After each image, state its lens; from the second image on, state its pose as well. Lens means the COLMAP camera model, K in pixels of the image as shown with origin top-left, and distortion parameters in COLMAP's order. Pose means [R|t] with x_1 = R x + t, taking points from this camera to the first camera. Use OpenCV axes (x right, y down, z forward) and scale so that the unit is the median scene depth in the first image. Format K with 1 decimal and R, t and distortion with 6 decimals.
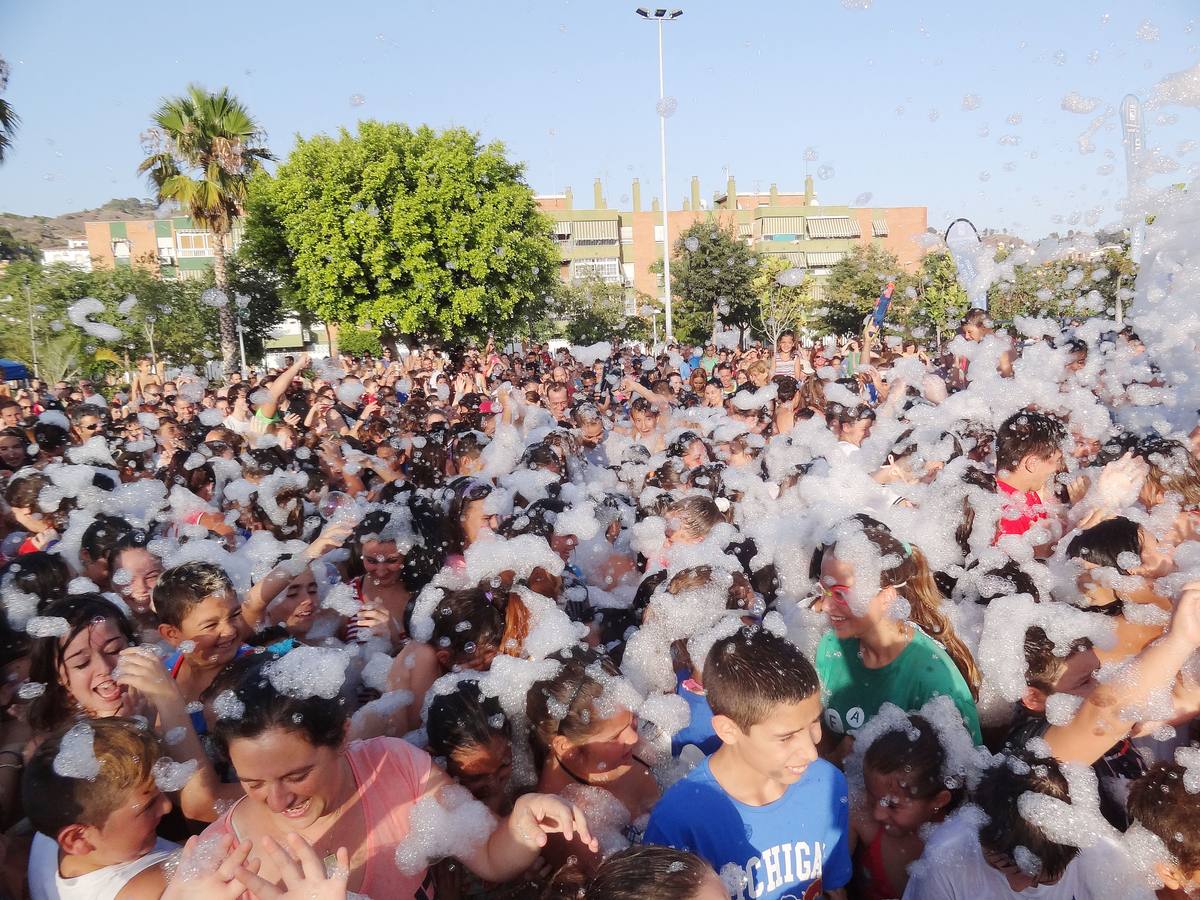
lens RADIAL K [[833.7, 0, 599.3], [0, 833.7, 447.2], [0, 0, 1]] dist [-0.004374, -0.000170]
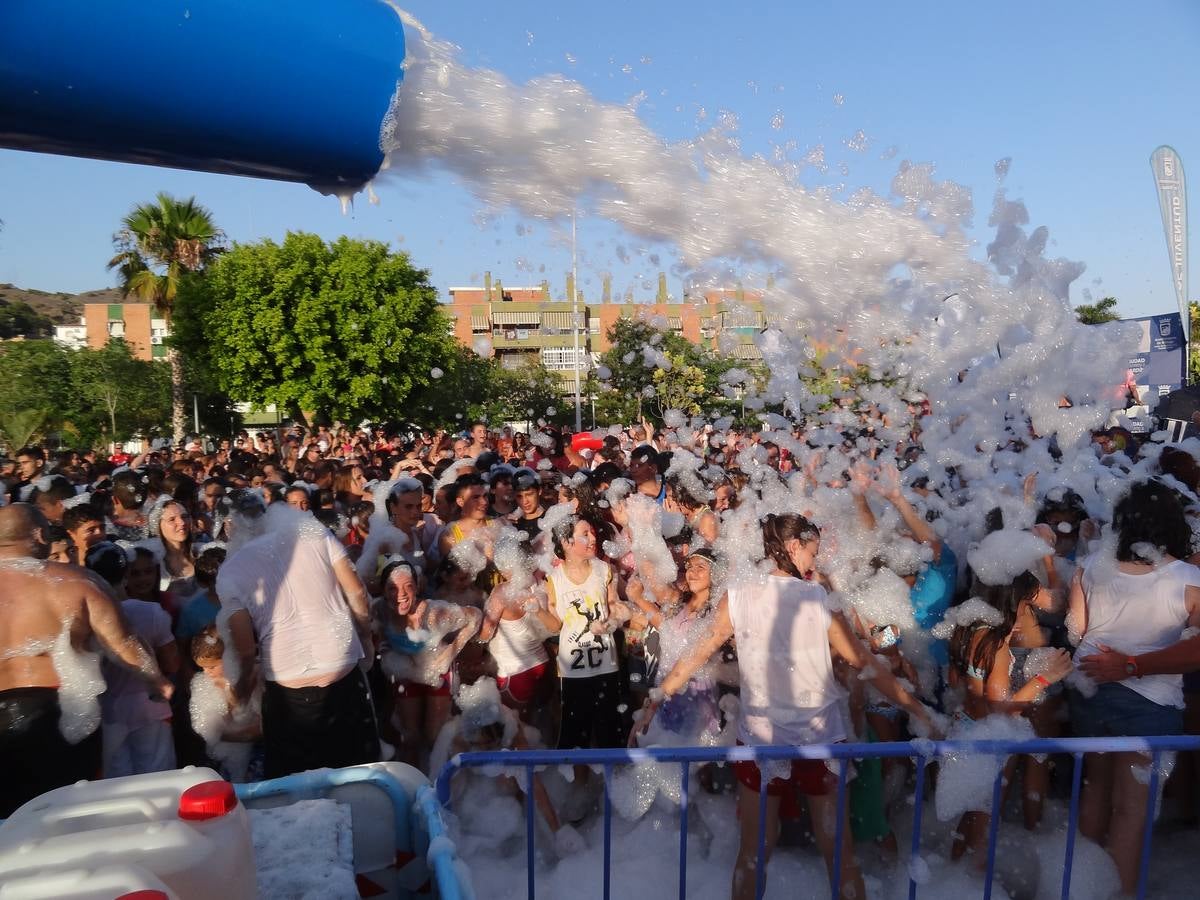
lens RADIAL K [[833.7, 0, 609.1], [0, 833.7, 437.5], [0, 0, 1]] dist [-0.004374, -0.000170]
pose [[0.999812, 0.019356, -0.000992, 0.185995], [-0.019348, 0.993737, -0.110060, 0.015211], [-0.001144, 0.110058, 0.993924, -0.140330]]
